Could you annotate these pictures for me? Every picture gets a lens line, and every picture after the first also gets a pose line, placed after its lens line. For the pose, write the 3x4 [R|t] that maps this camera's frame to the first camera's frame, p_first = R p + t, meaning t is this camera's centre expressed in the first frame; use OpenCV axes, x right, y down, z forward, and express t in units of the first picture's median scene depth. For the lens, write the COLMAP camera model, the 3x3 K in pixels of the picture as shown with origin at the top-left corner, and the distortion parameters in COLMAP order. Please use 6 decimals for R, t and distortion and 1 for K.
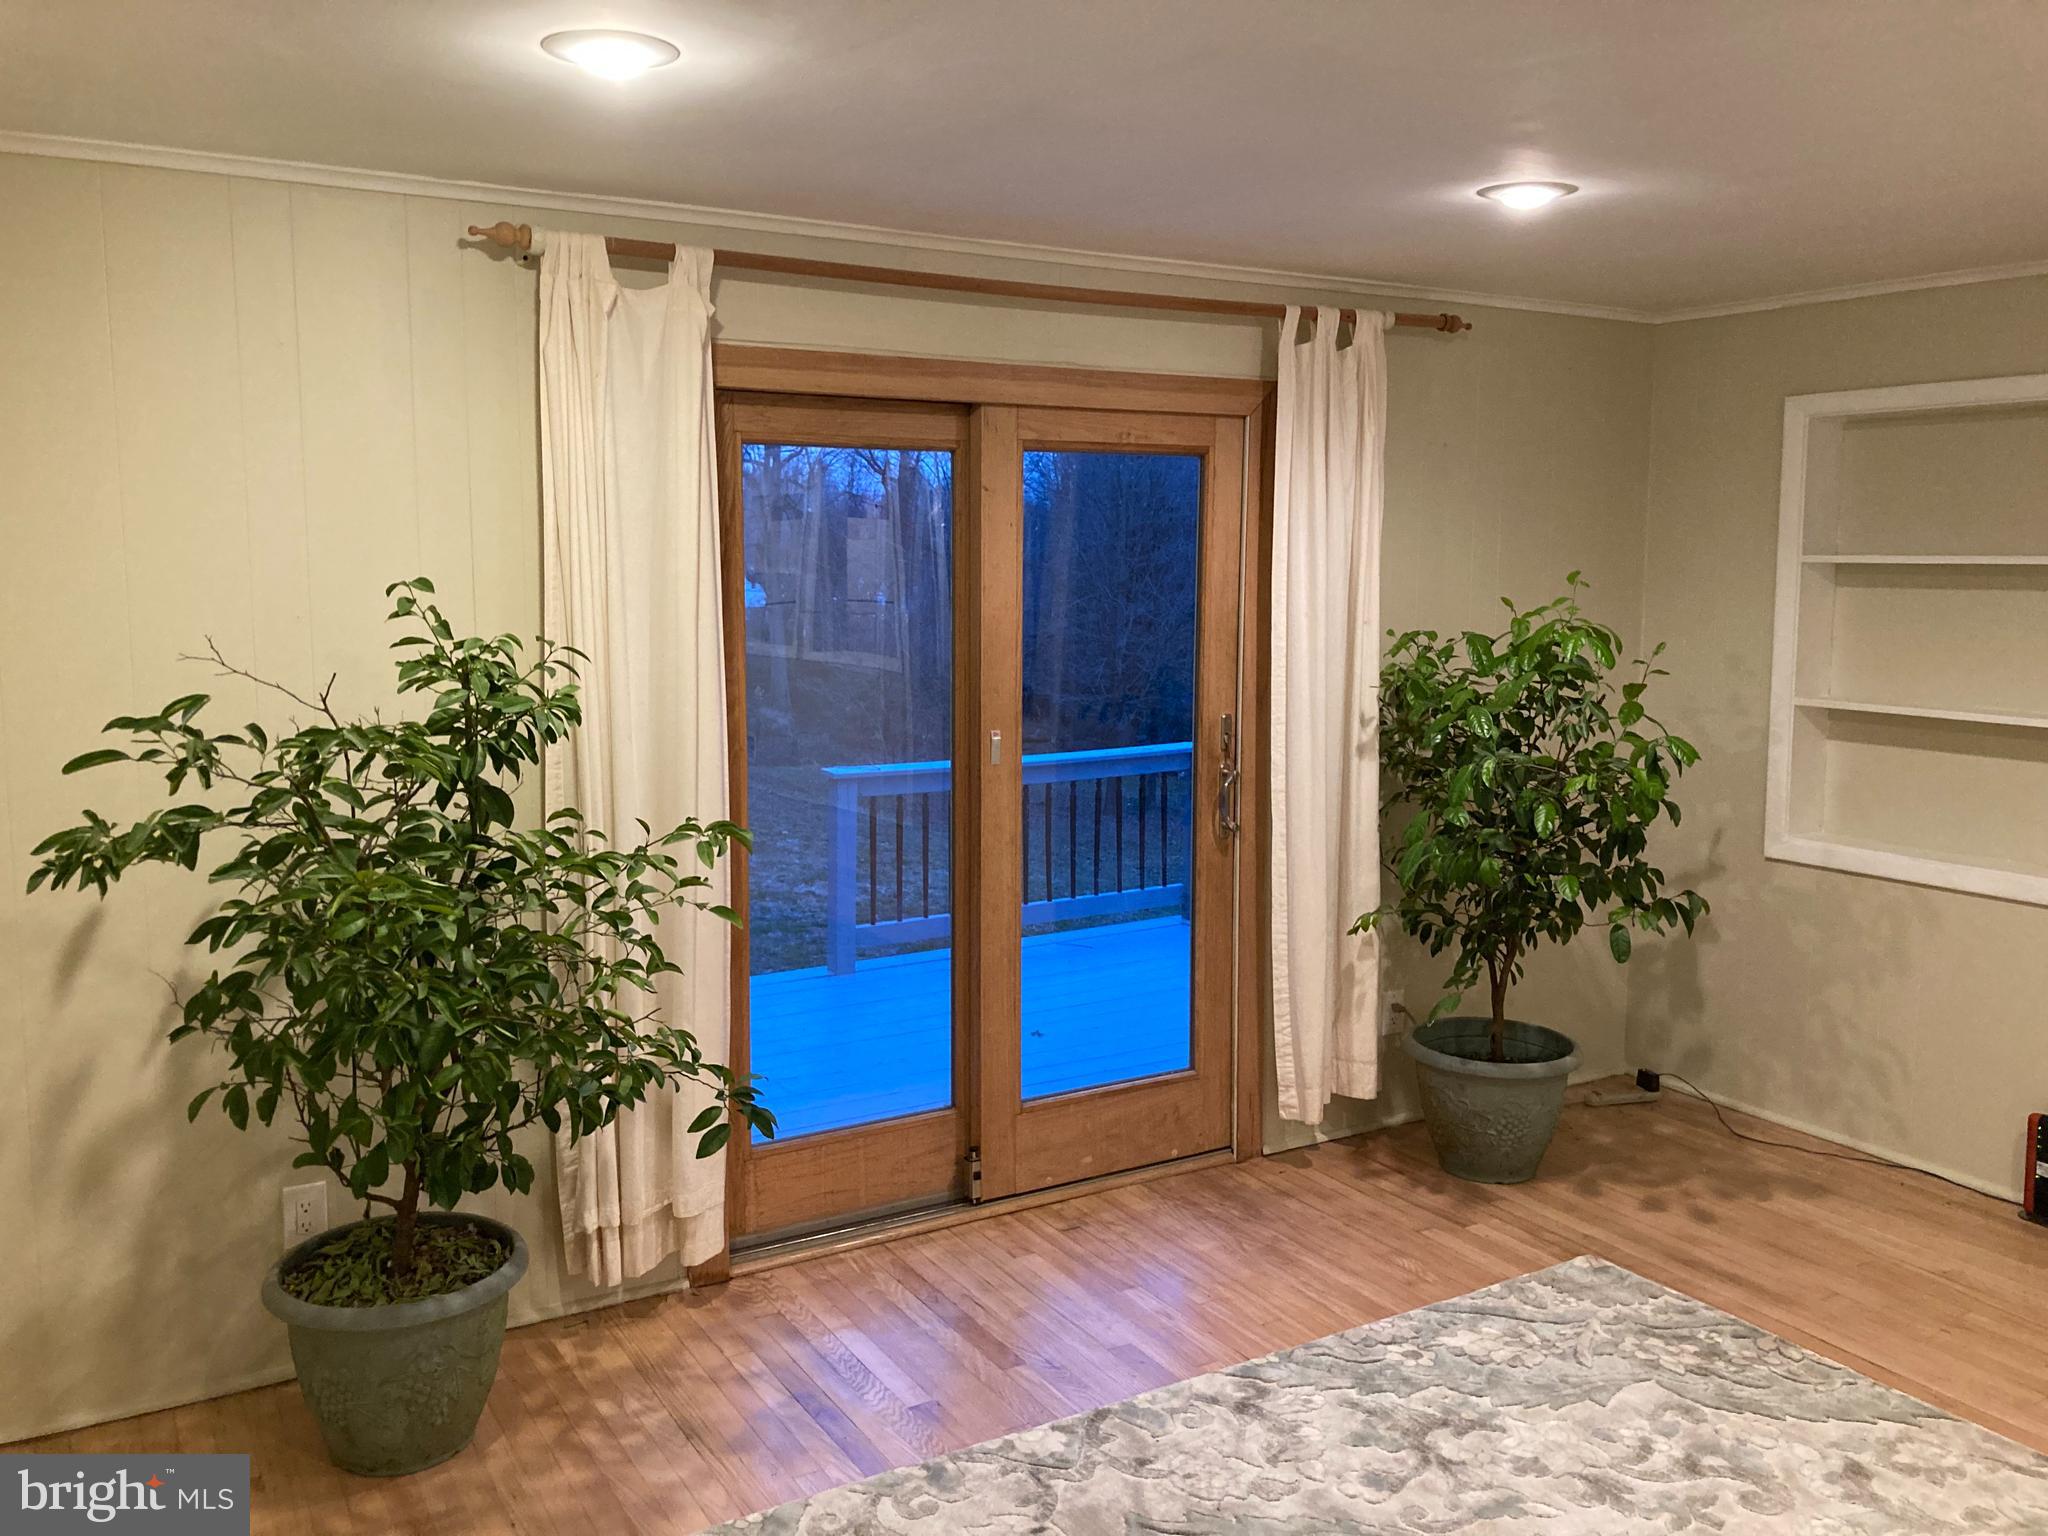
lens RADIAL K [[1681.0, 0, 1024.0], [0, 1681.0, 768.0], [0, 0, 1]] dist [0.072562, -0.091082]
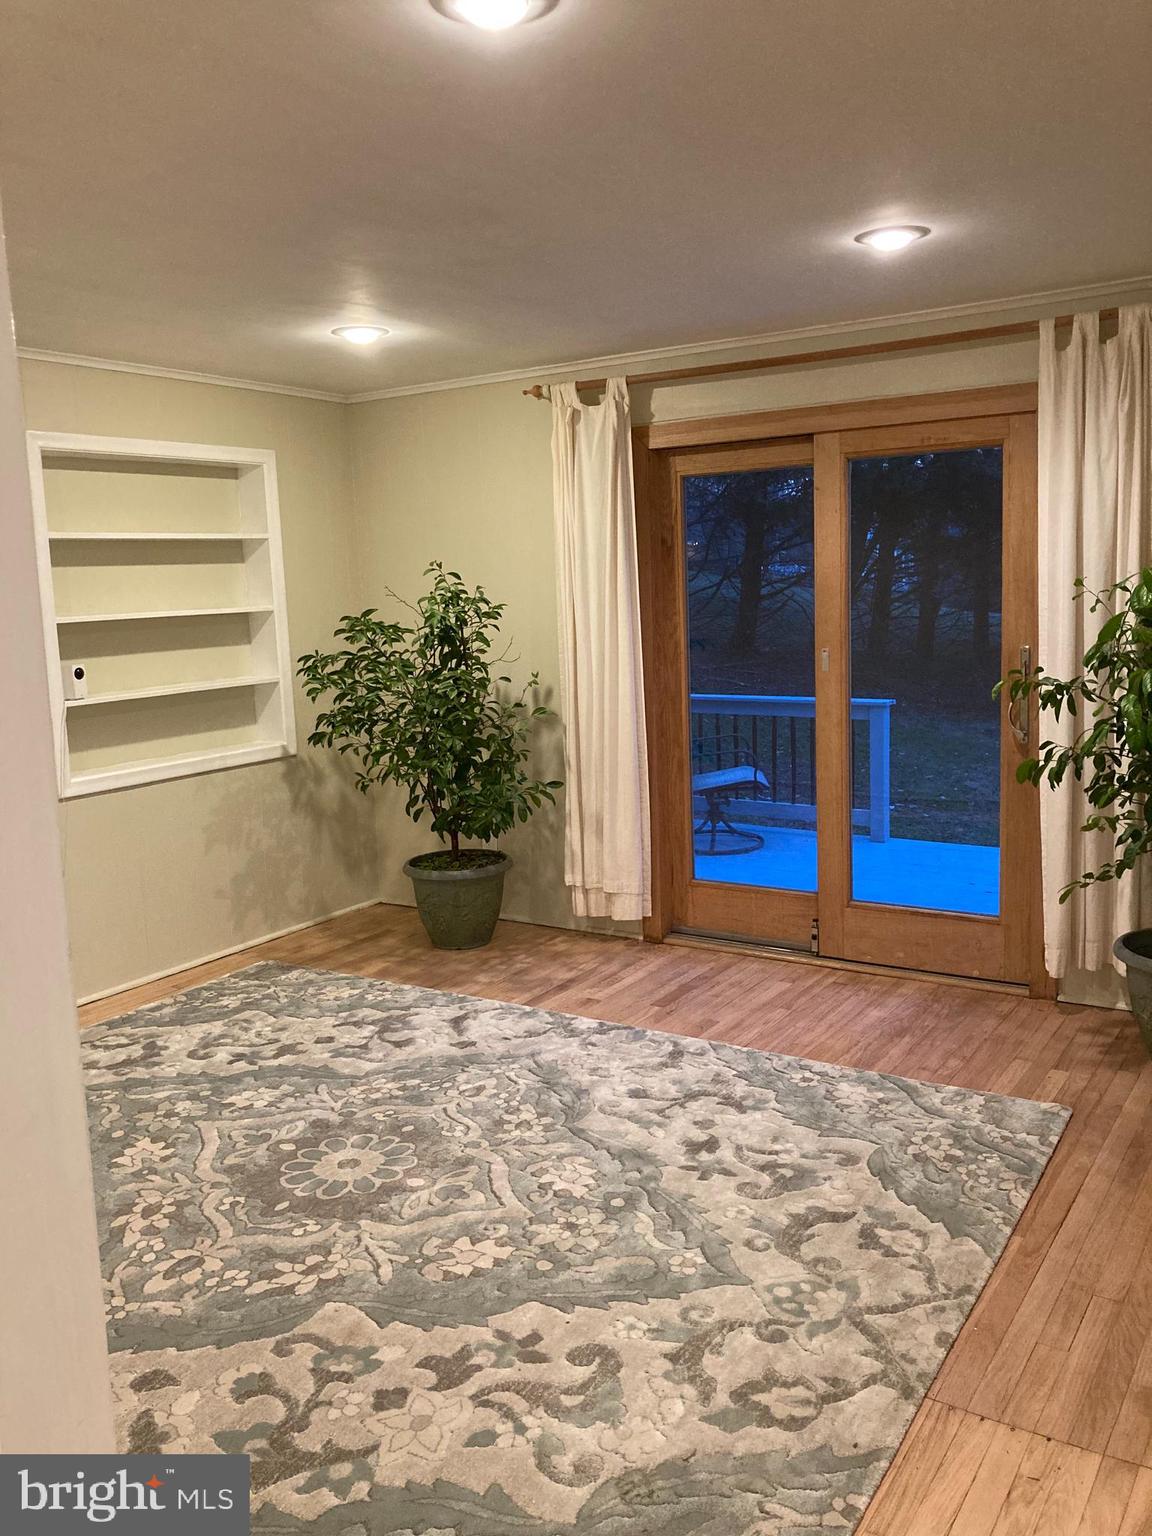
lens RADIAL K [[1266.1, 0, 576.0], [0, 1266.1, 768.0], [0, 0, 1]] dist [0.008303, 0.000335]
pose [[0.443627, 0.113364, -0.889013, 1.066934], [-0.080696, 0.992991, 0.086354, 0.006325], [0.892571, 0.033431, 0.449666, 0.333824]]
